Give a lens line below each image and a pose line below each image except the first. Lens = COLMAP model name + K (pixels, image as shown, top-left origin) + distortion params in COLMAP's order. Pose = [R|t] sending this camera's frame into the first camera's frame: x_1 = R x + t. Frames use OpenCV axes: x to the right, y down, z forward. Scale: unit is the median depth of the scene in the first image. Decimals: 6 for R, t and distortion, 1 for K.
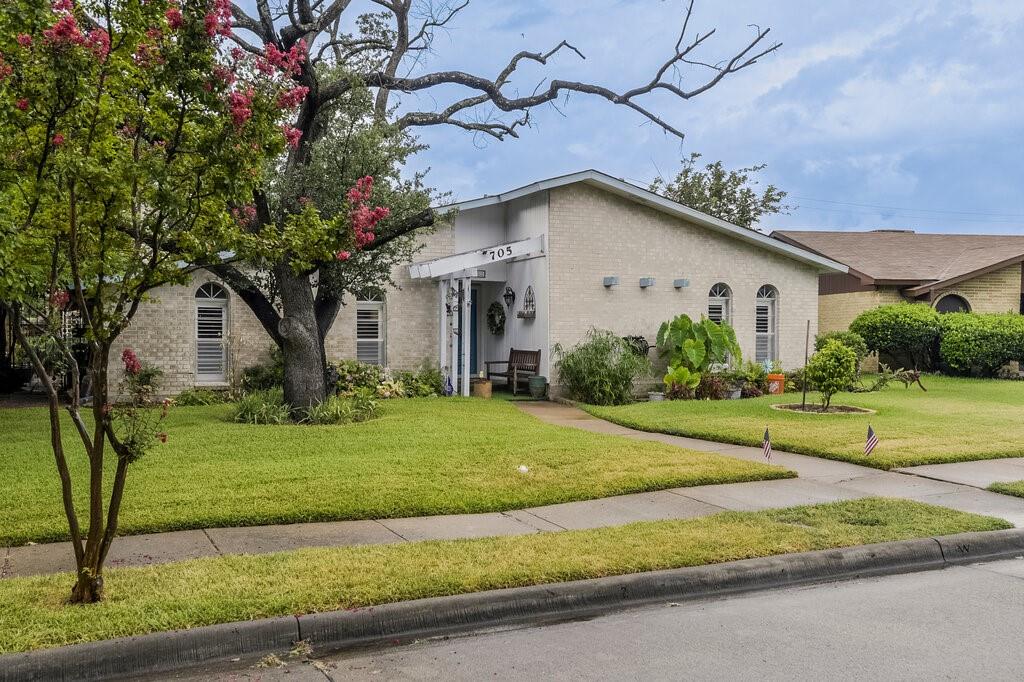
lens RADIAL K [[946.0, 0, 512.0], [0, 946.0, 341.0], [0, 0, 1]] dist [-0.000555, -0.000498]
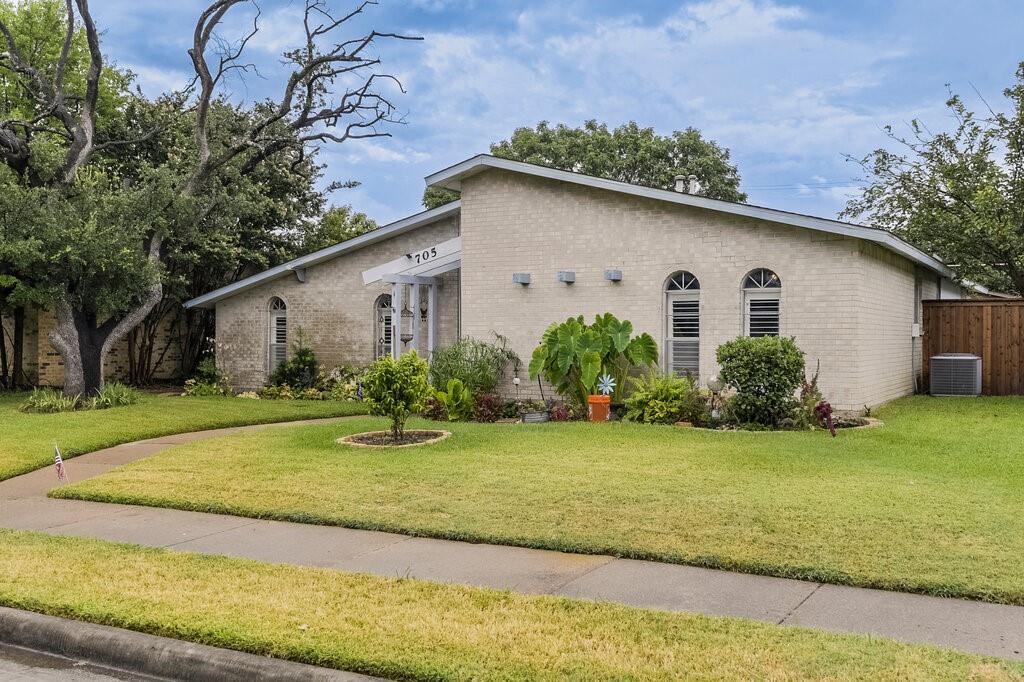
lens RADIAL K [[1004.4, 0, 512.0], [0, 1004.4, 341.0], [0, 0, 1]] dist [0.003672, 0.001864]
pose [[0.594050, 0.004429, -0.804416, 0.812012], [0.002553, 0.999969, 0.007391, -0.012981], [0.804424, -0.006444, 0.594020, 0.440381]]
